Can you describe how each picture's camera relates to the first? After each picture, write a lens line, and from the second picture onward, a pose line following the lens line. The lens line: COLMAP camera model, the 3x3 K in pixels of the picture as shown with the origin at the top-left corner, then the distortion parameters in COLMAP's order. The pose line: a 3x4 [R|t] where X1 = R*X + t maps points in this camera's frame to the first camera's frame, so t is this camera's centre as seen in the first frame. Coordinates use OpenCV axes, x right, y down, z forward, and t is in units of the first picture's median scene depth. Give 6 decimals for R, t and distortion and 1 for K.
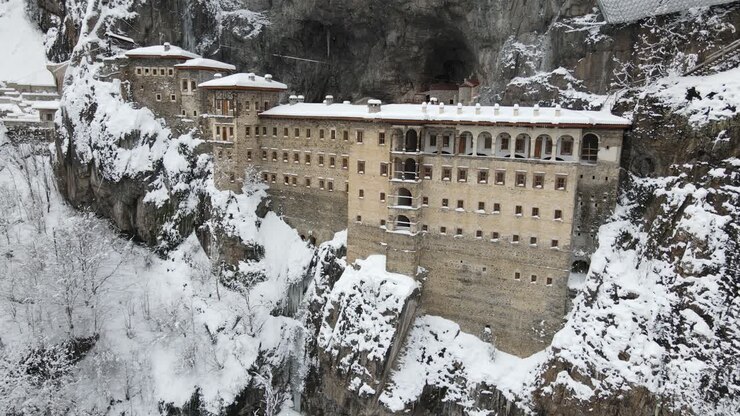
lens RADIAL K [[553.0, 0, 370.0], [0, 553.0, 208.0], [0, 0, 1]] dist [0.008469, 0.010462]
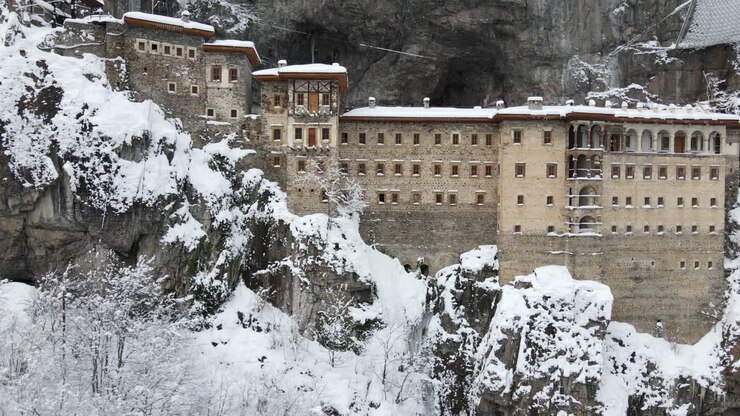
lens RADIAL K [[553.0, 0, 370.0], [0, 553.0, 208.0], [0, 0, 1]] dist [0.008469, 0.010462]
pose [[0.804589, -0.027712, 0.593185, -0.675092], [0.113103, 0.987776, -0.107267, 0.050270], [-0.582961, 0.153397, 0.797888, 0.394949]]
